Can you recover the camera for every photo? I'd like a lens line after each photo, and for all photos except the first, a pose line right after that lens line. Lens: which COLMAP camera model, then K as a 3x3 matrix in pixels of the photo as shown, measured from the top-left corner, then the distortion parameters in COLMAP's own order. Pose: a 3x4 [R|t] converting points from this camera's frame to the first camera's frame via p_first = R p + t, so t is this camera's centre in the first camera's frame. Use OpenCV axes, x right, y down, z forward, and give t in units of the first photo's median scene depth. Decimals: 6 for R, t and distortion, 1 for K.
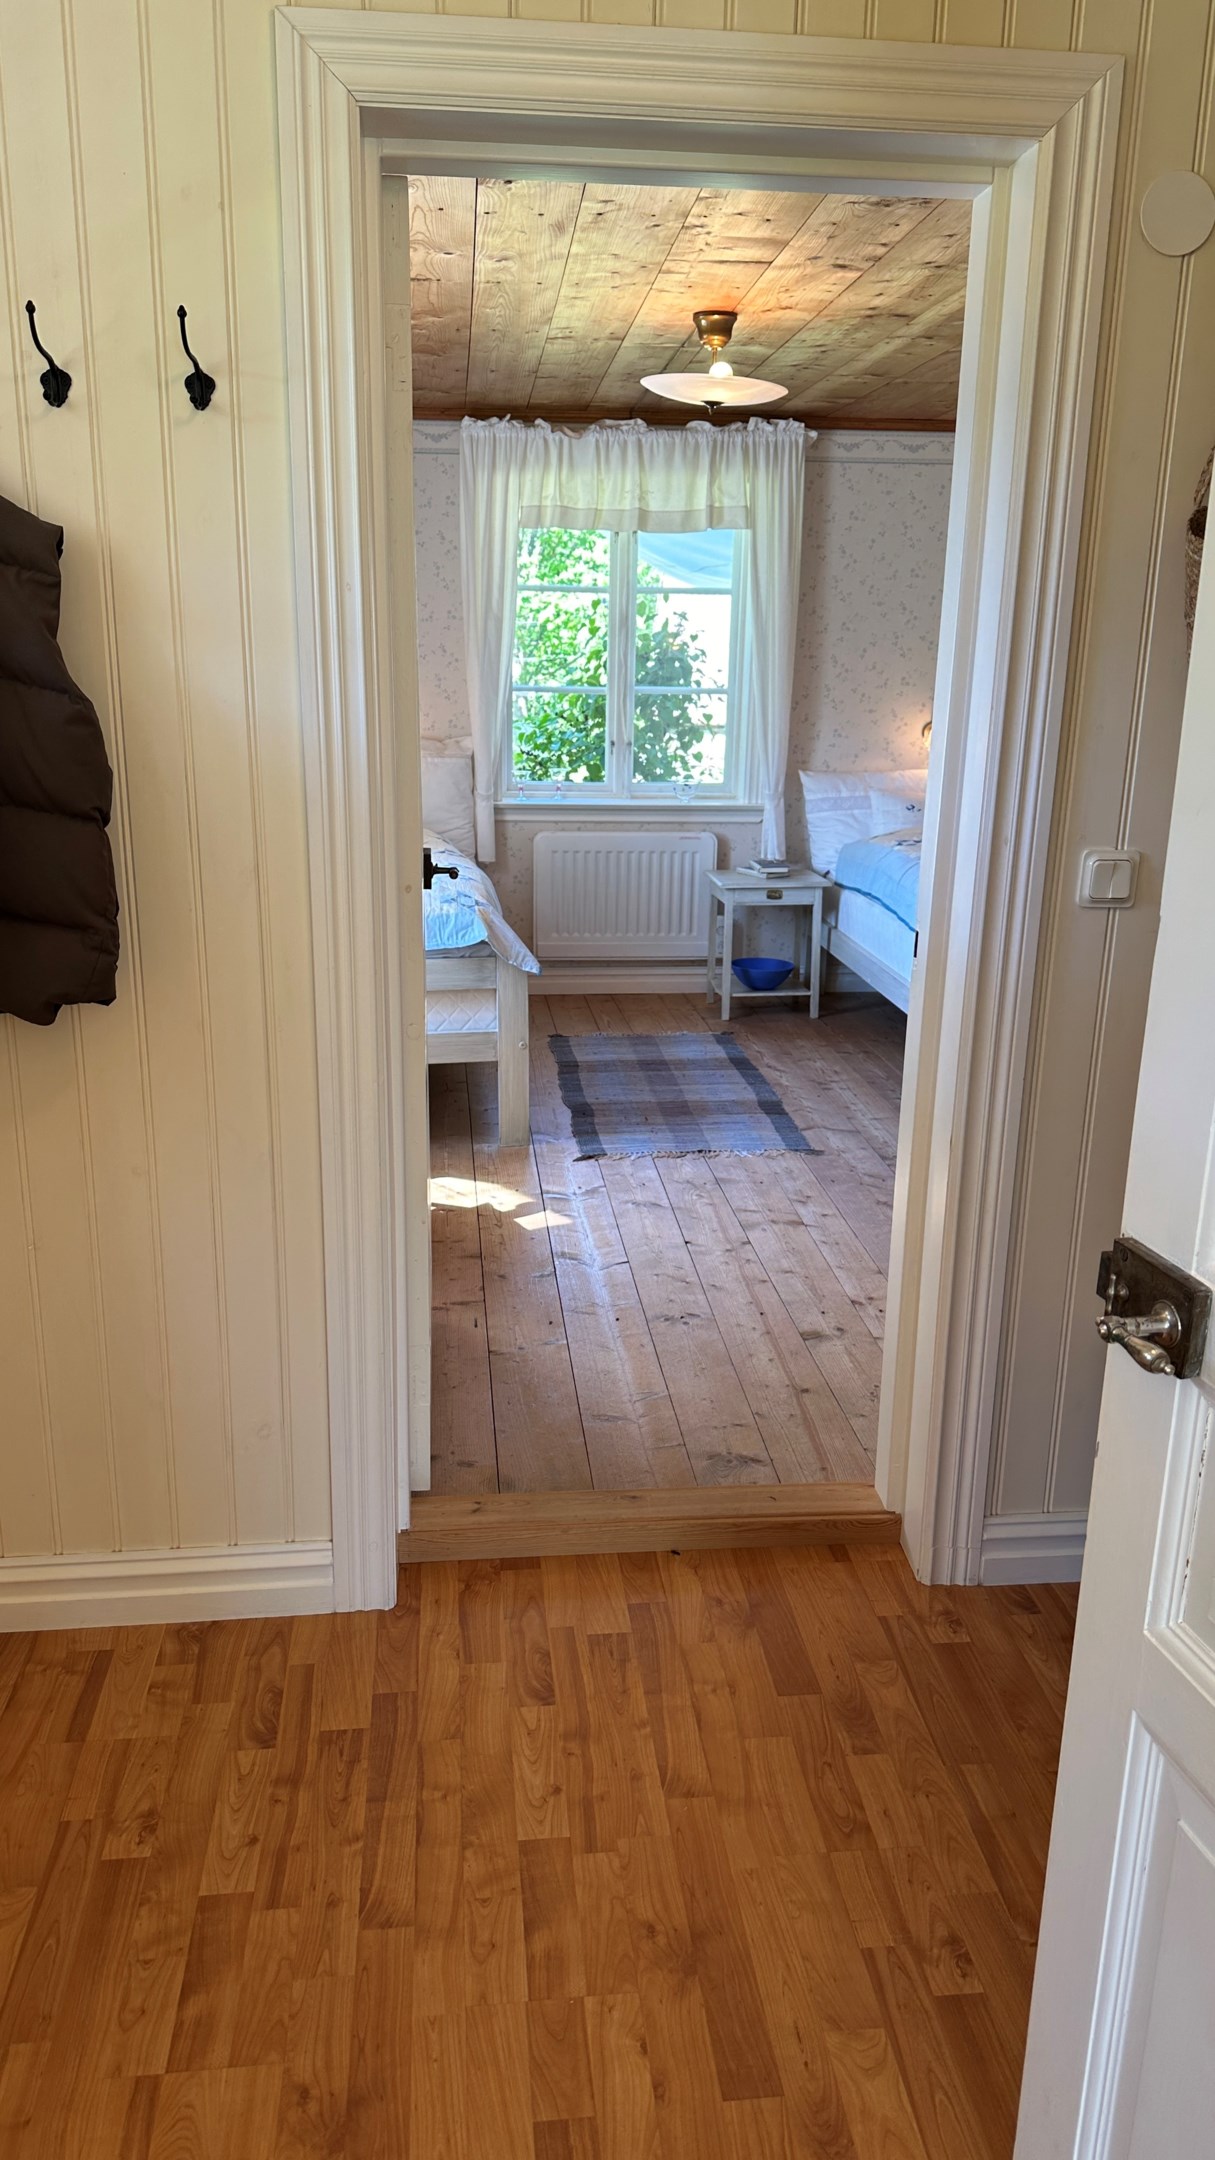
lens RADIAL K [[1507.1, 0, 596.9], [0, 1507.1, 1100.9], [0, 0, 1]] dist [0.061755, -0.083030]
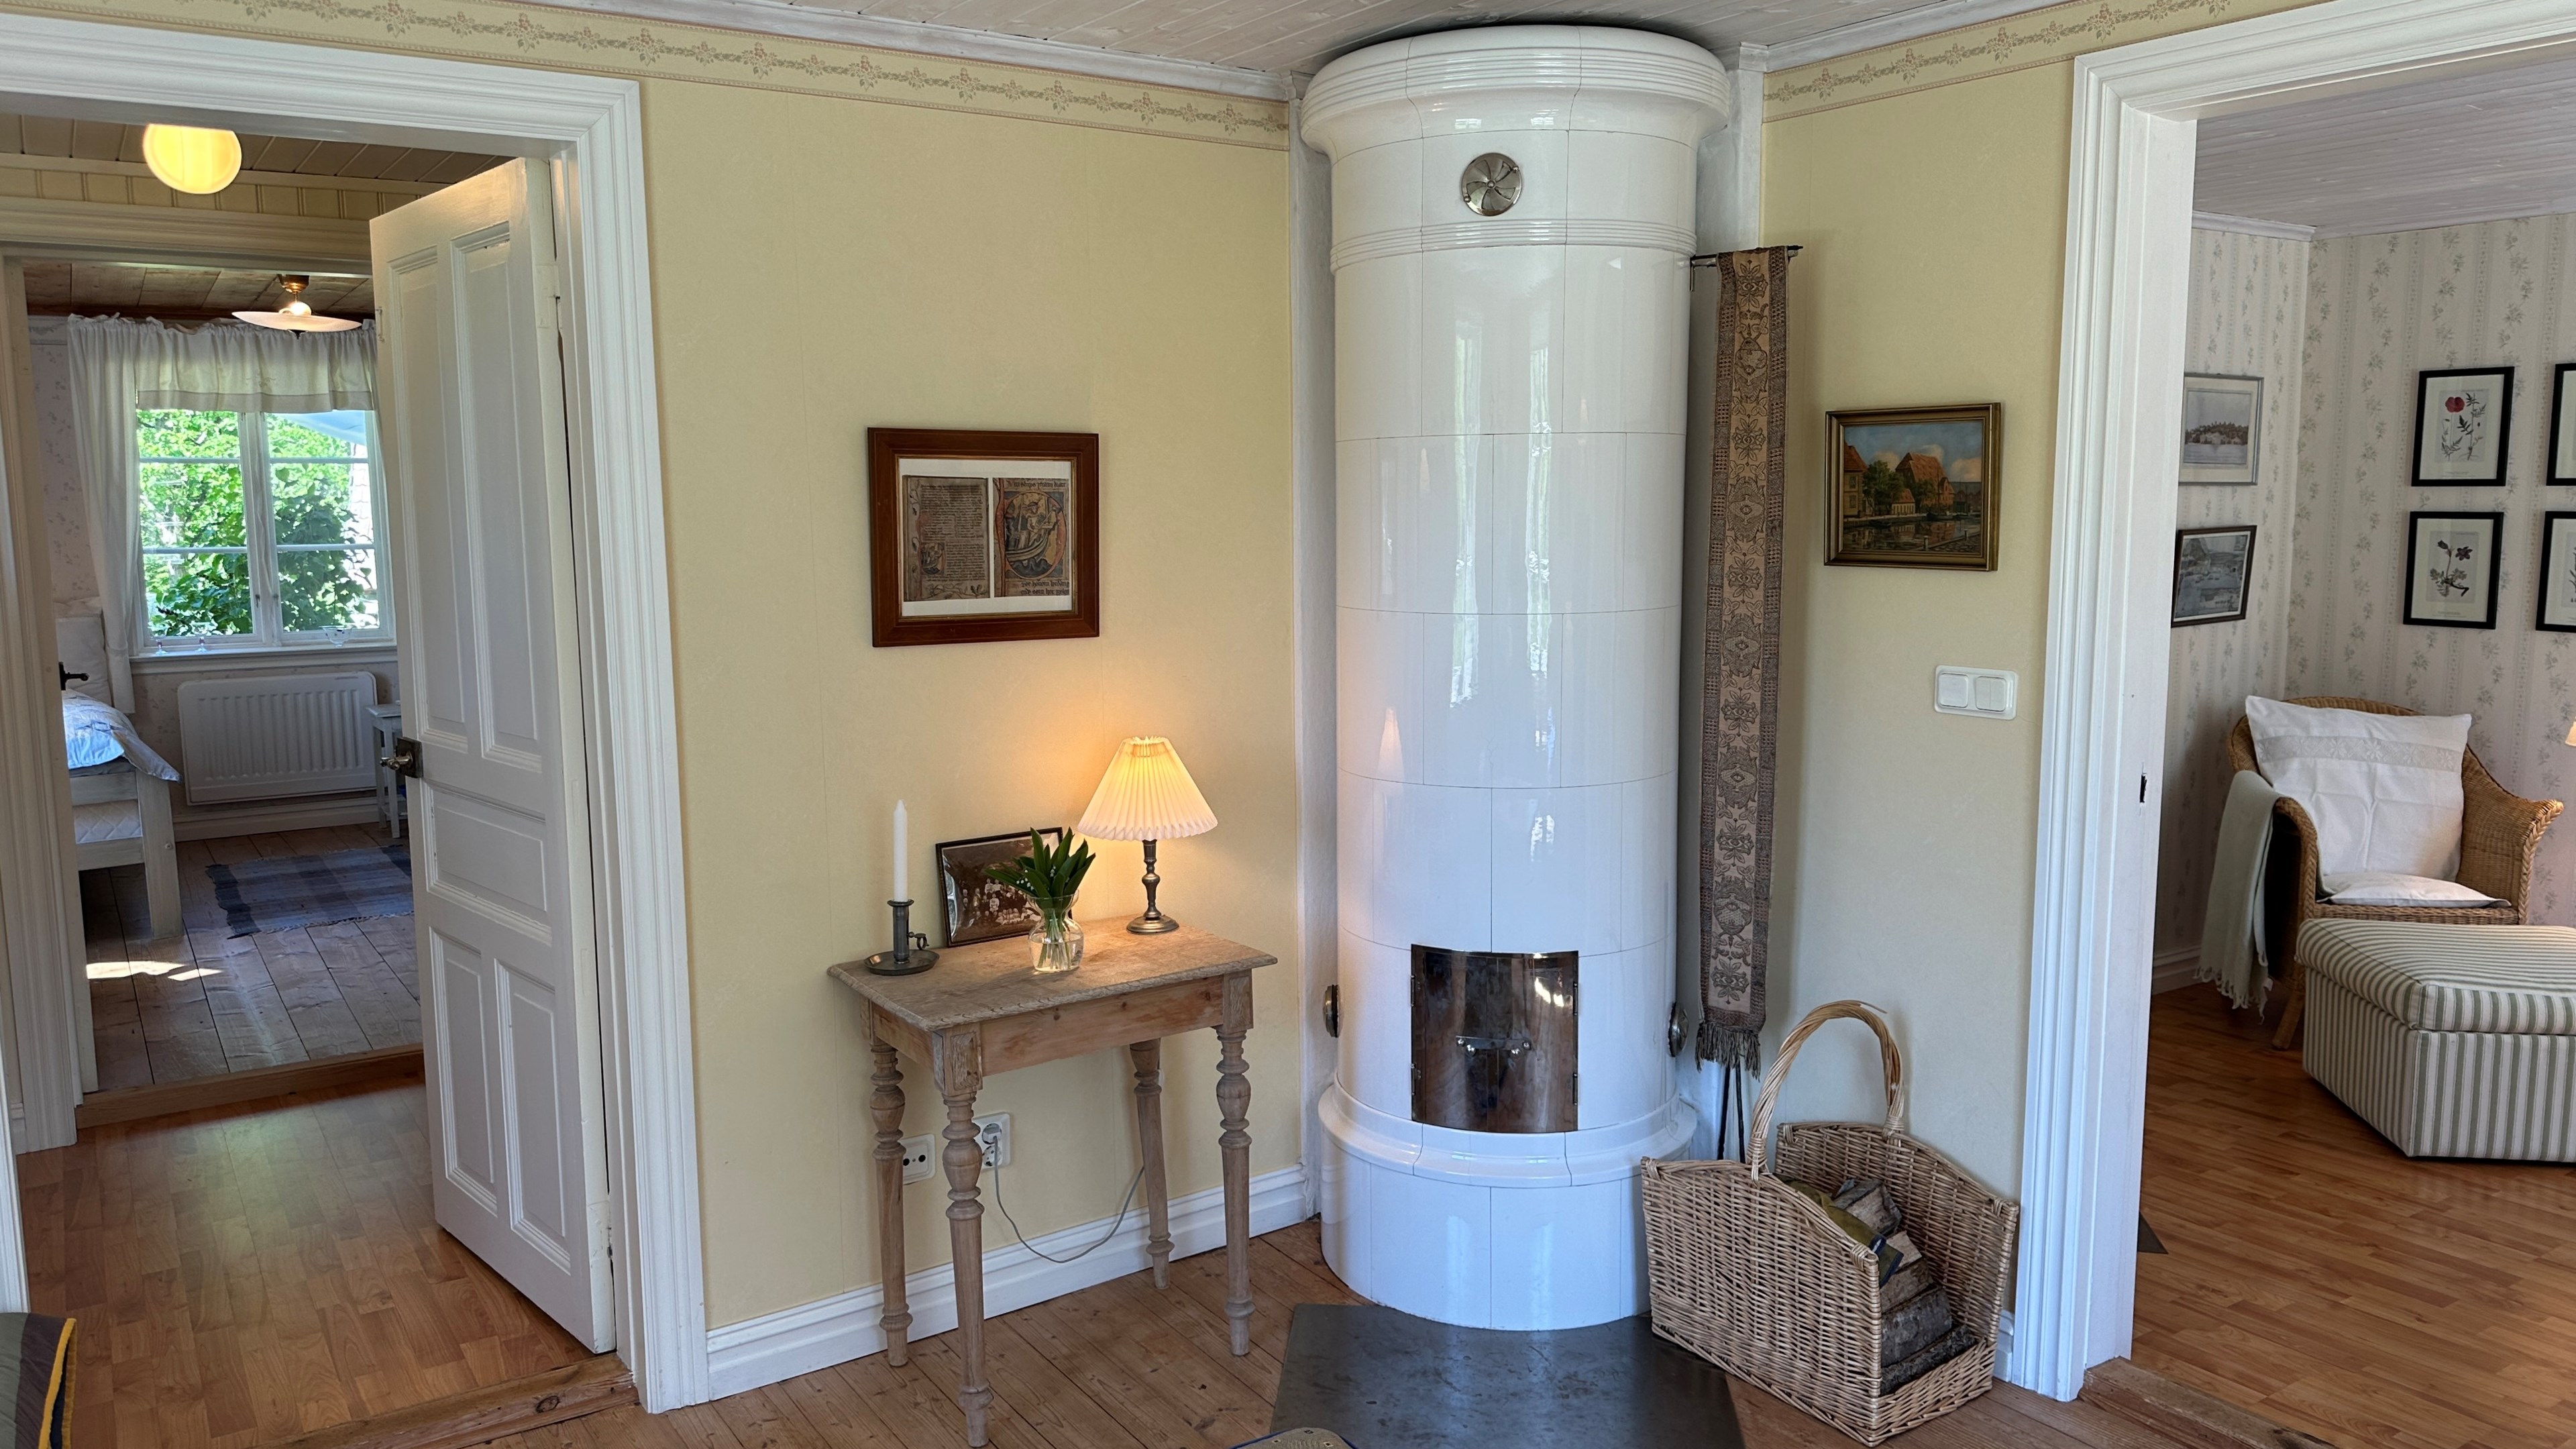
lens RADIAL K [[1797.3, 0, 1289.1], [0, 1797.3, 723.3], [0, 0, 1]] dist [0.061755, -0.083030]
pose [[0.879286, -0.082547, 0.469087, 0.050251], [0.158282, 0.979536, -0.124320, 0.150541], [-0.449225, 0.183561, 0.874358, -0.518435]]
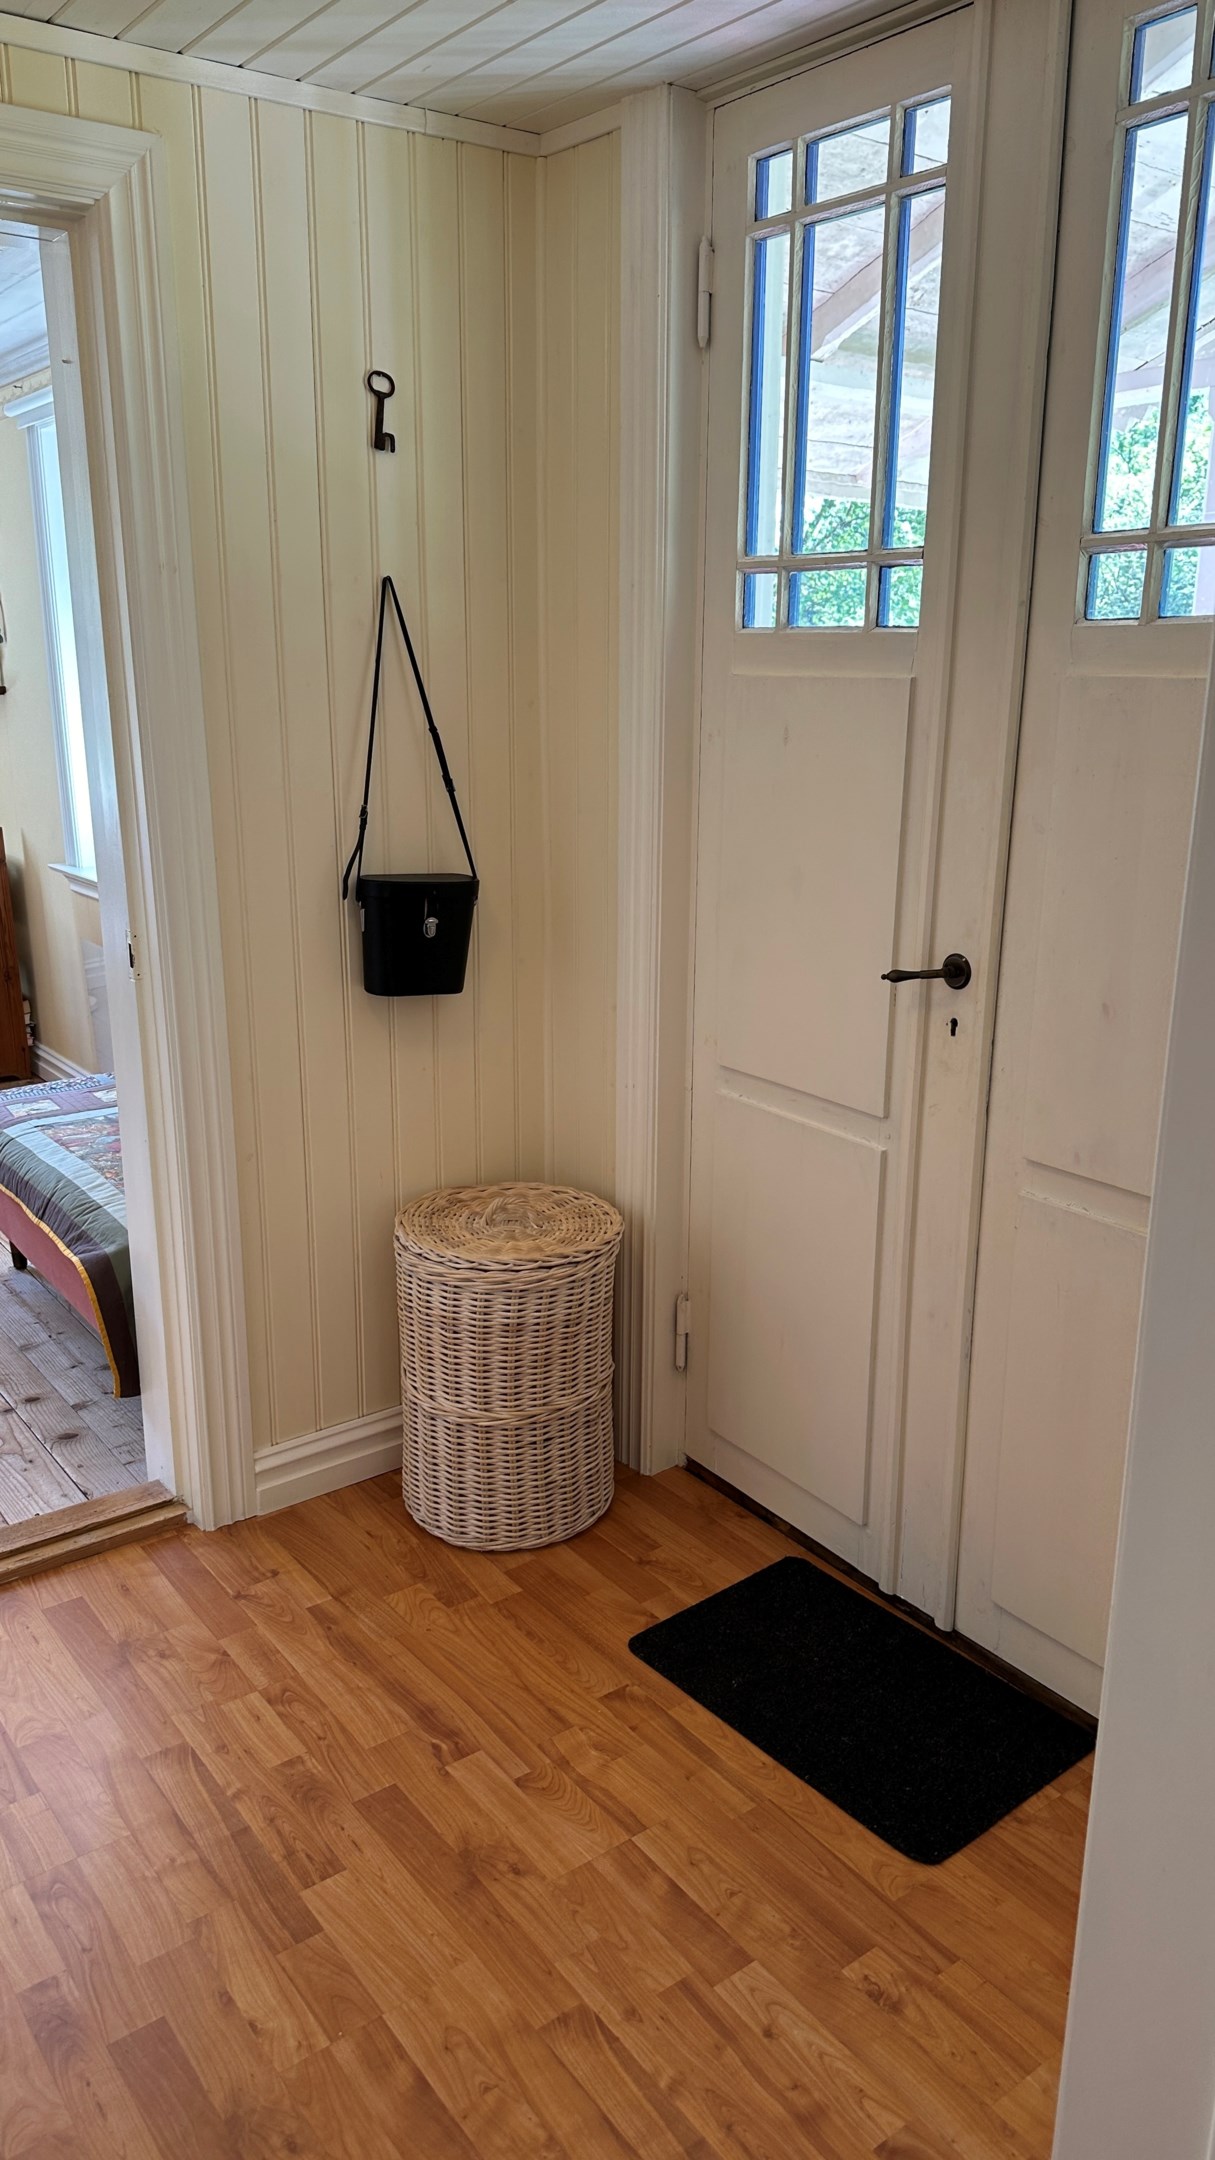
lens RADIAL K [[1507.1, 0, 596.9], [0, 1507.1, 1077.5], [0, 0, 1]] dist [0.061755, -0.083030]
pose [[-0.855683, 0.120577, -0.503257, 0.083371], [-0.166671, 0.856448, 0.488588, -0.141294], [0.489926, 0.501955, -0.712751, 0.468613]]
